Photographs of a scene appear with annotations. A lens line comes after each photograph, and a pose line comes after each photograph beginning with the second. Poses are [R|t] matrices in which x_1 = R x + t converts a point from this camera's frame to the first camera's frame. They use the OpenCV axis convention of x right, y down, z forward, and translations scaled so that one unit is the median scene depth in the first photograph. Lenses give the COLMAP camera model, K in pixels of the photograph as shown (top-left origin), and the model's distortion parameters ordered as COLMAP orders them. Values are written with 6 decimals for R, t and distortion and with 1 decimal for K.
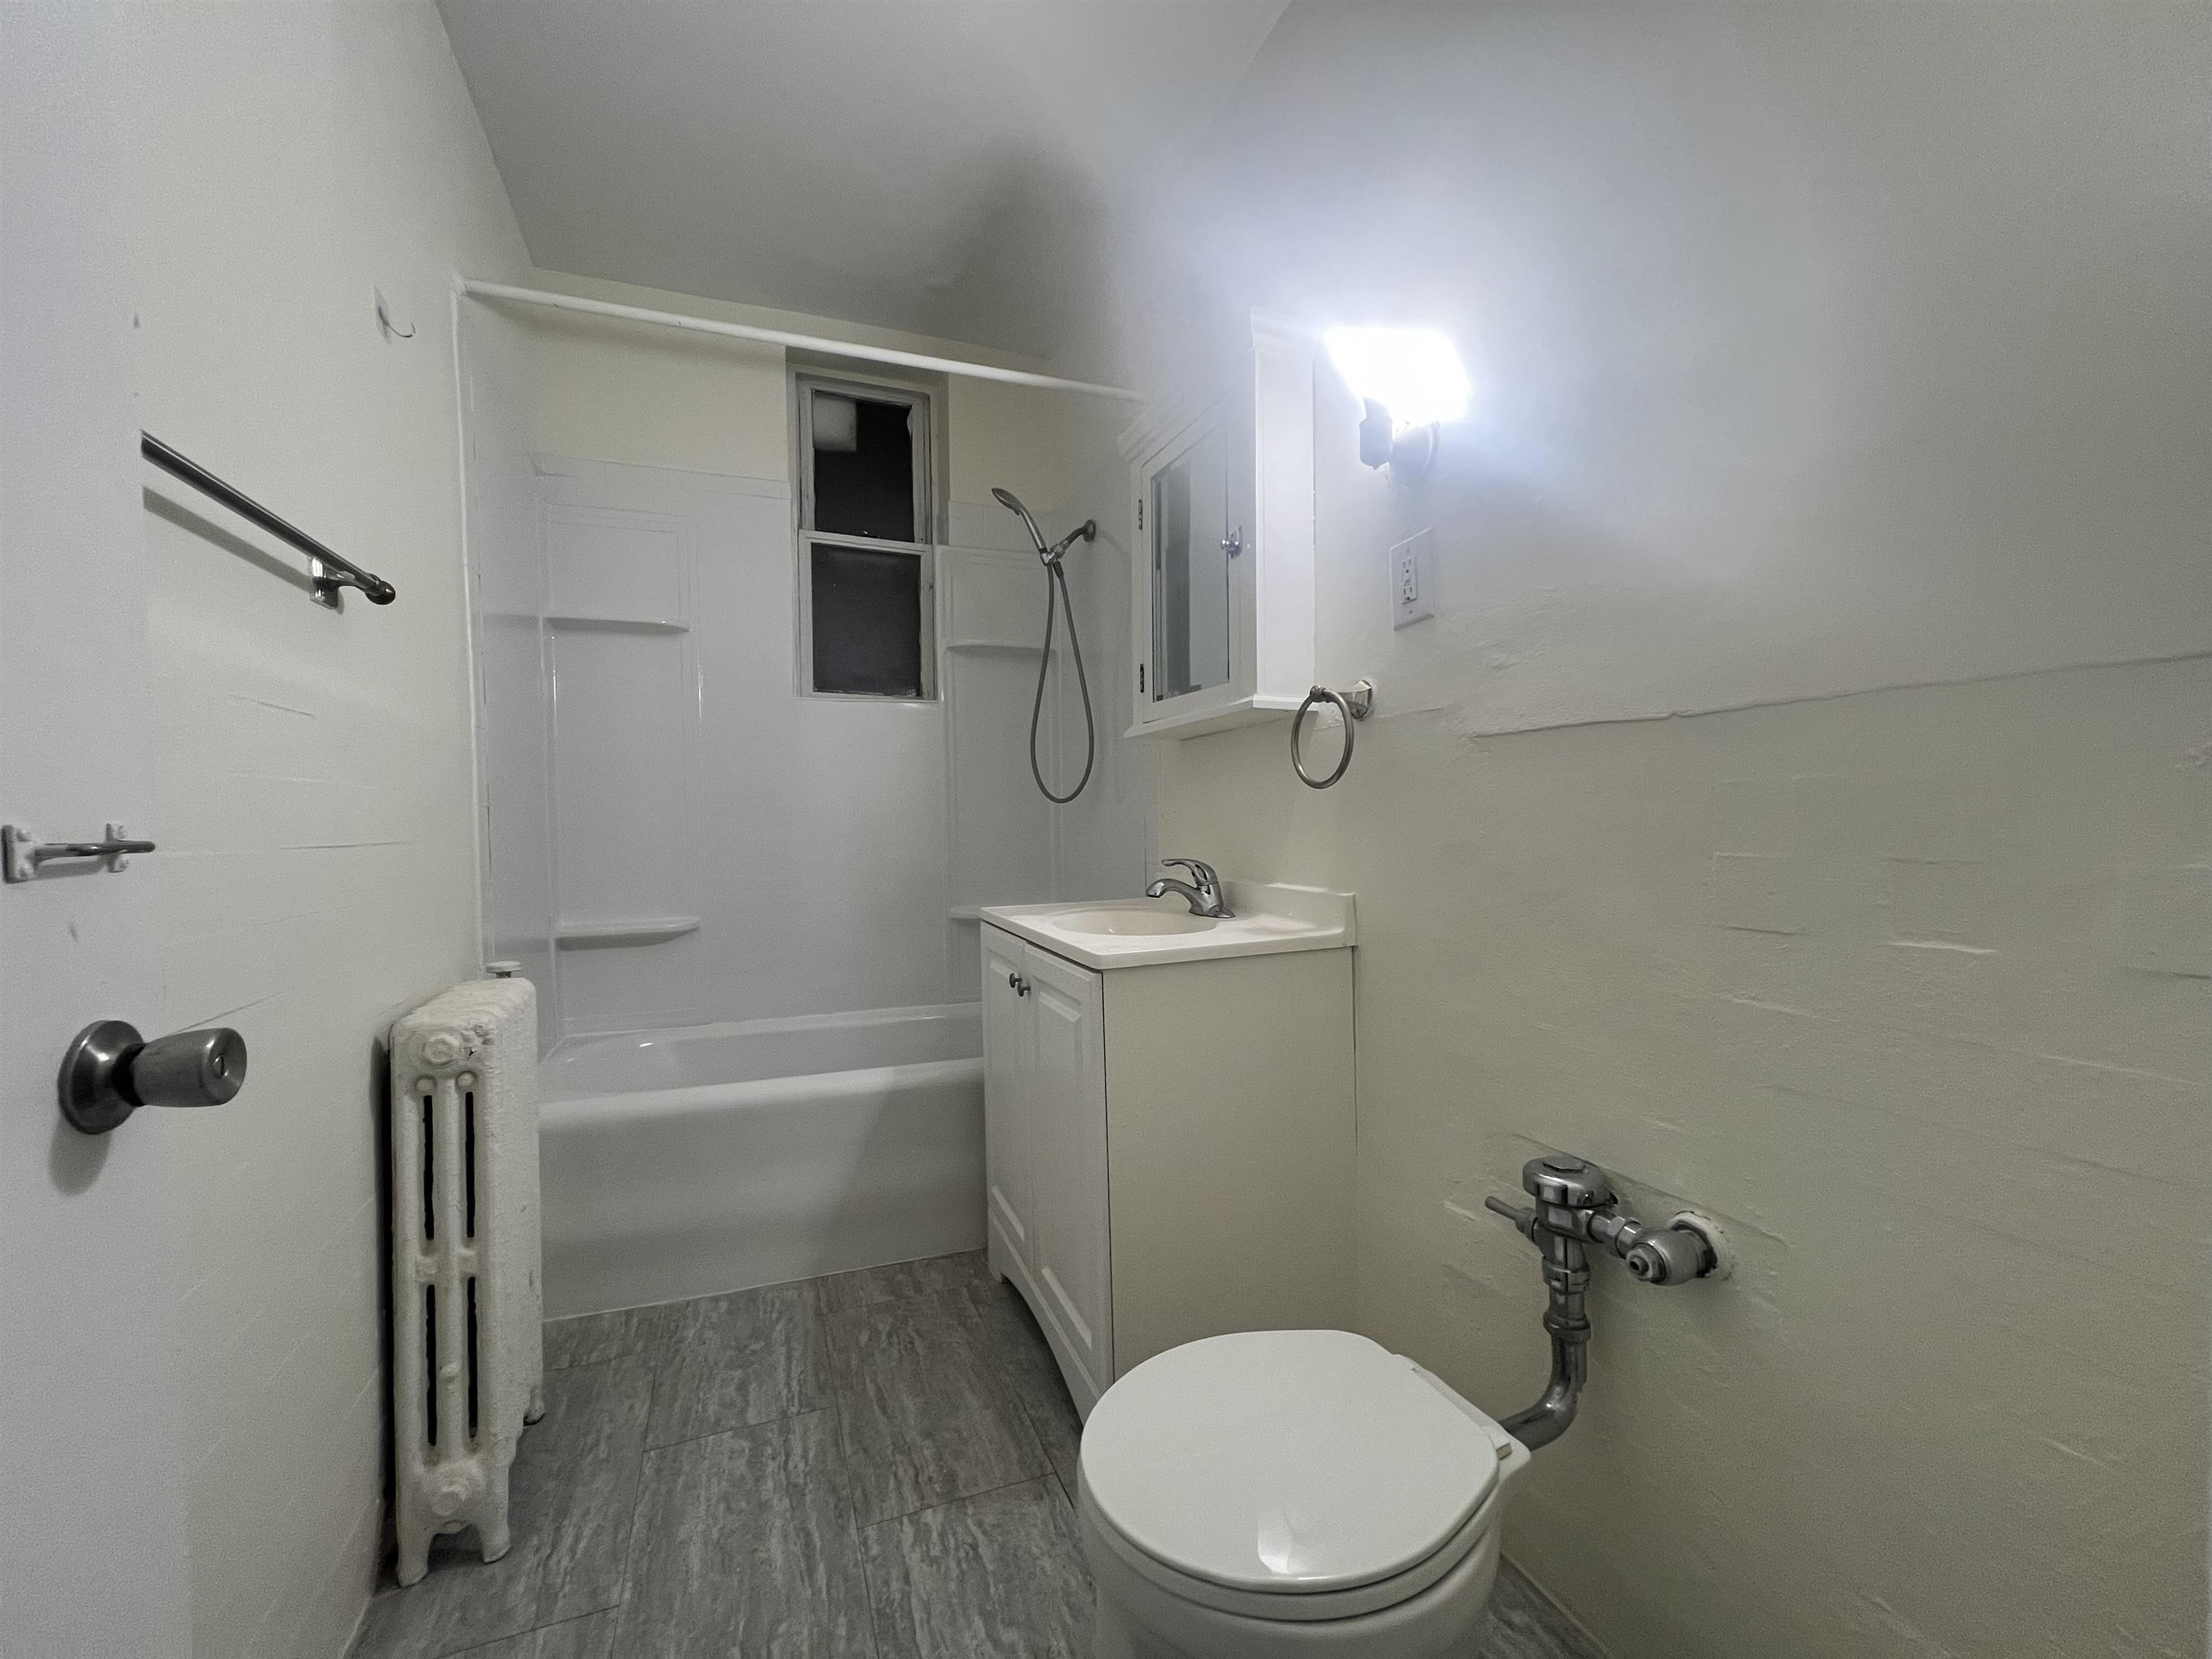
lens RADIAL K [[883.0, 0, 1097.9], [0, 883.0, 829.3], [0, 0, 1]] dist [-0.000554, 0.000008]
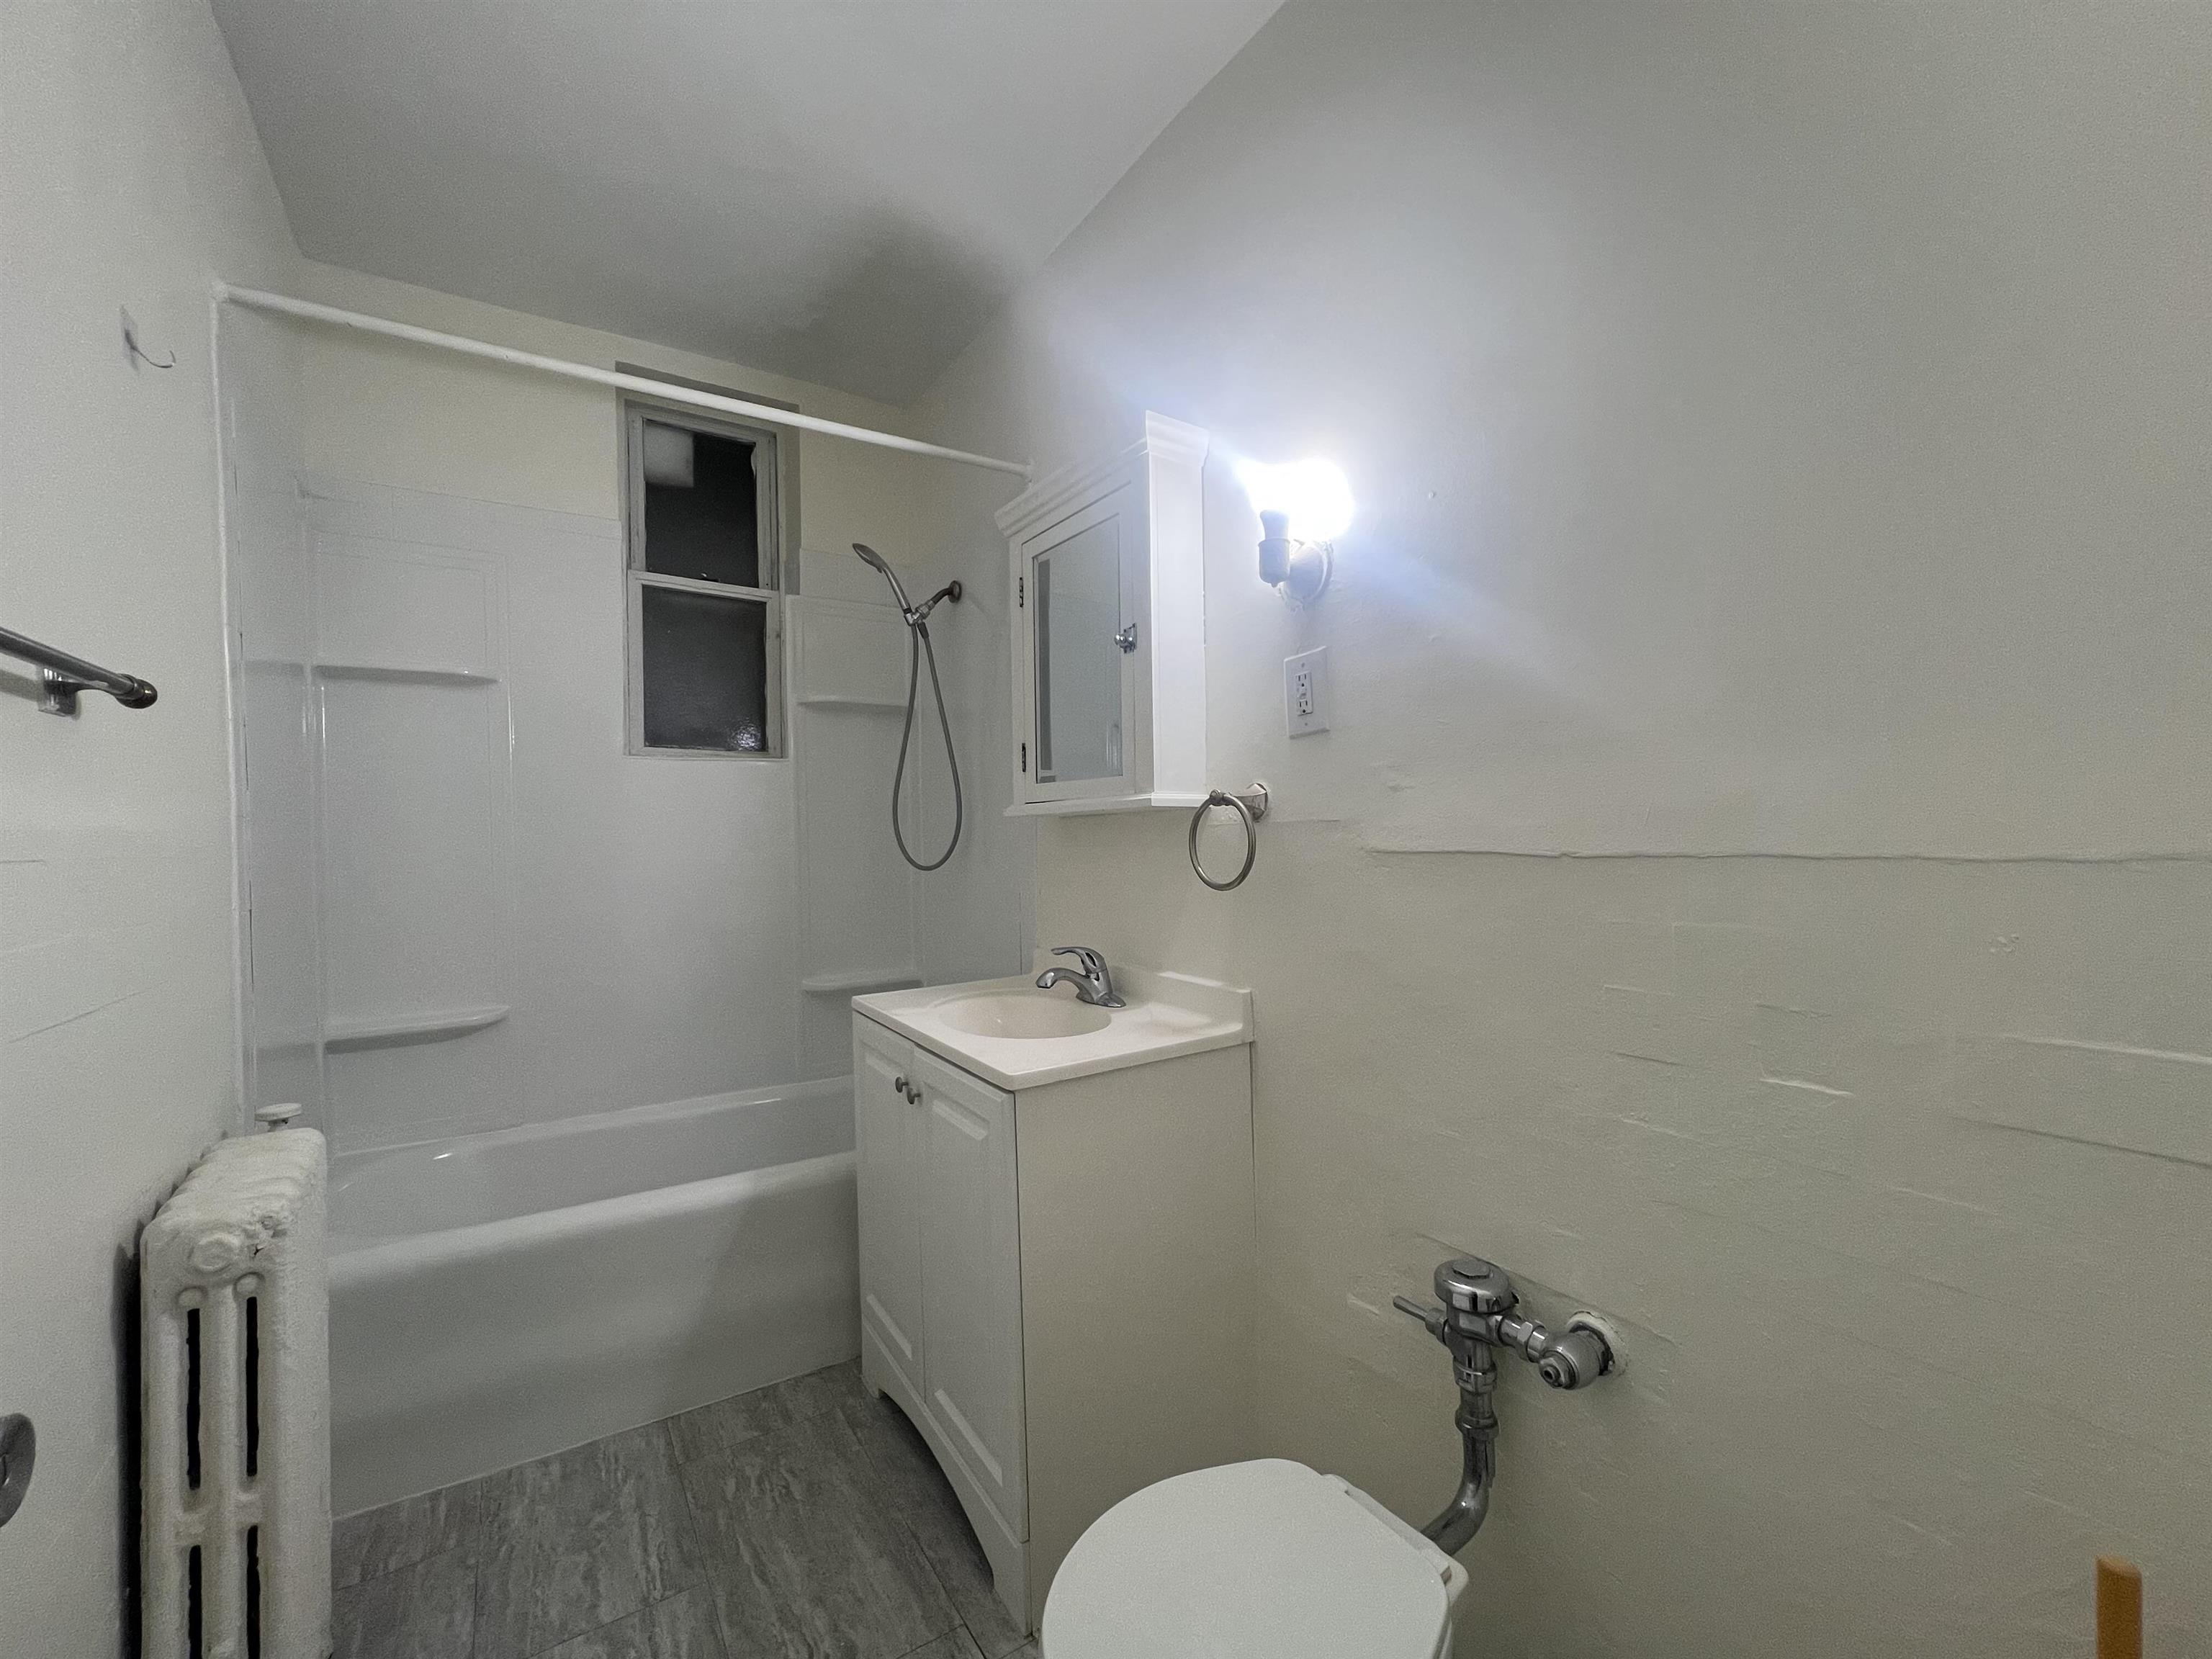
lens RADIAL K [[883.0, 0, 1097.9], [0, 883.0, 829.3], [0, 0, 1]] dist [-0.000554, 0.000008]
pose [[0.979991, -0.003999, 0.199001, -0.082630], [0.008046, 0.999777, -0.019531, -0.090307], [-0.198878, 0.020741, 0.979805, 0.026184]]
